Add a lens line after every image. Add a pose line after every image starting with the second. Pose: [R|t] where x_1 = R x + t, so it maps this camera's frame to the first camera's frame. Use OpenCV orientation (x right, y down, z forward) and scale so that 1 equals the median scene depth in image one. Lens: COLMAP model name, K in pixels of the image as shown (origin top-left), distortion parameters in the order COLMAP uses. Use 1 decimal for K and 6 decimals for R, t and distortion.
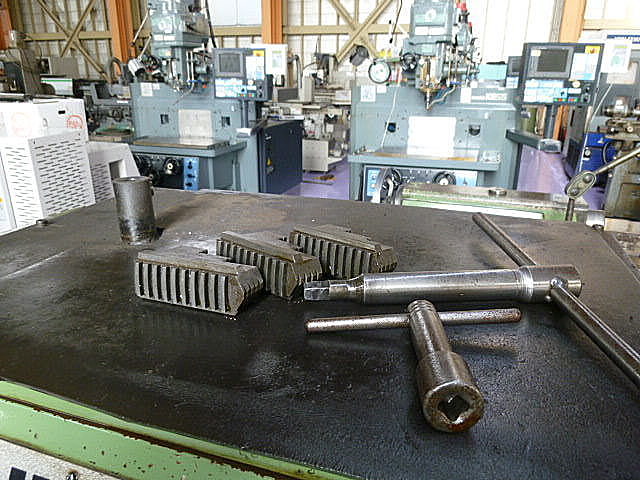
lens RADIAL K [[485.2, 0, 323.1], [0, 485.2, 242.2], [0, 0, 1]] dist [-0.035023, 0.009159]
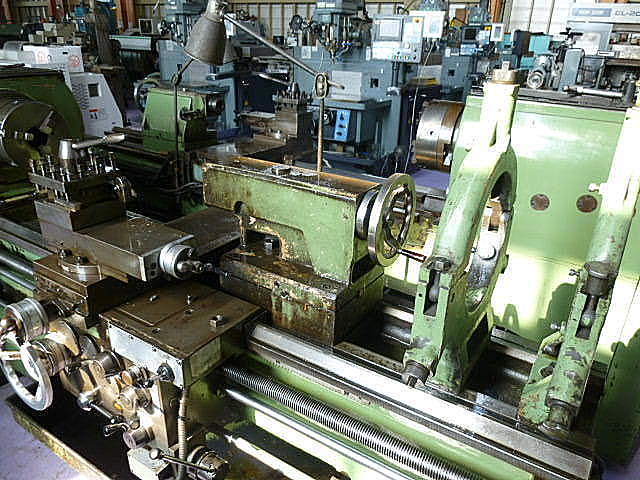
lens RADIAL K [[485.2, 0, 324.8], [0, 485.2, 243.4], [0, 0, 1]] dist [-0.035023, 0.009159]
pose [[0.970121, 0.116270, -0.212945, 0.477179], [-0.102934, 0.992027, 0.072716, 0.110752], [0.219702, -0.048624, 0.974354, -0.301601]]
